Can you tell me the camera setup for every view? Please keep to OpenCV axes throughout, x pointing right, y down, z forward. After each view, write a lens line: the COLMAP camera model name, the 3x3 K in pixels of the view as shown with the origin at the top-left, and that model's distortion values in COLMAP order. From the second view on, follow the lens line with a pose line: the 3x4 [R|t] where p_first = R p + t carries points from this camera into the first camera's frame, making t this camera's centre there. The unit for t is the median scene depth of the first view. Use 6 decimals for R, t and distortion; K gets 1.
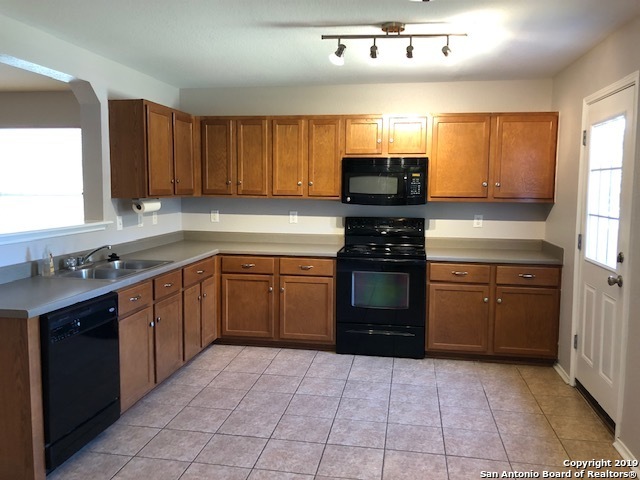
lens RADIAL K [[525.6, 0, 318.4], [0, 525.6, 232.8], [0, 0, 1]] dist [0.040832, -0.048284]
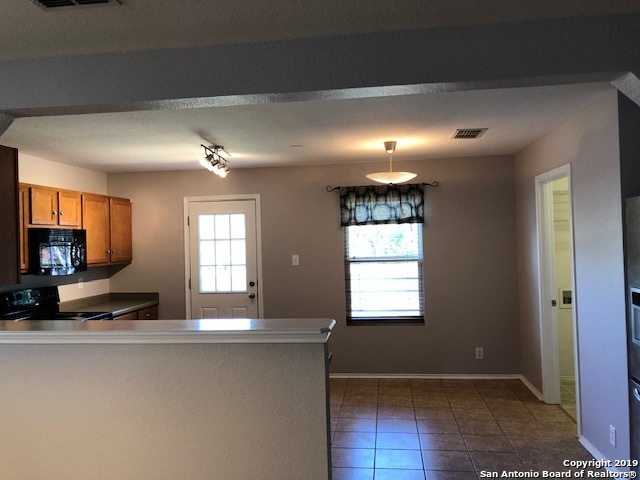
lens RADIAL K [[525.6, 0, 318.4], [0, 525.6, 232.8], [0, 0, 1]] dist [0.040832, -0.048284]
pose [[-0.038204, 0.007181, 0.999244, -1.055773], [0.116830, 0.993148, -0.002670, -0.081242], [-0.992417, 0.116640, -0.038781, 0.599701]]
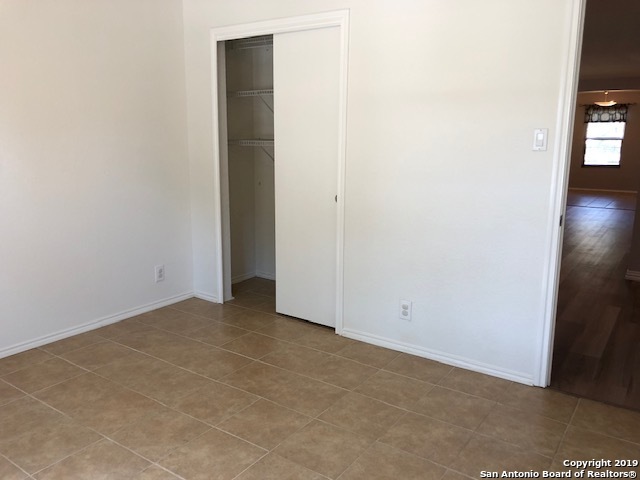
lens RADIAL K [[525.6, 0, 318.4], [0, 525.6, 232.8], [0, 0, 1]] dist [0.040832, -0.048284]
pose [[0.423759, -0.169673, 0.889741, -3.308716], [0.076324, 0.985494, 0.151582, -0.046430], [-0.902553, 0.003675, 0.430562, 0.557103]]
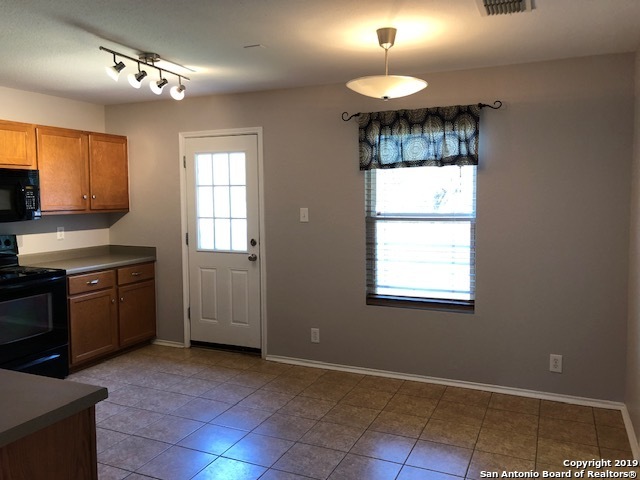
lens RADIAL K [[525.6, 0, 318.4], [0, 525.6, 232.8], [0, 0, 1]] dist [0.040832, -0.048284]
pose [[0.254073, -0.082098, 0.963694, -0.655112], [0.097496, 0.993490, 0.058932, -0.040581], [-0.962258, 0.078983, 0.260423, 0.302012]]
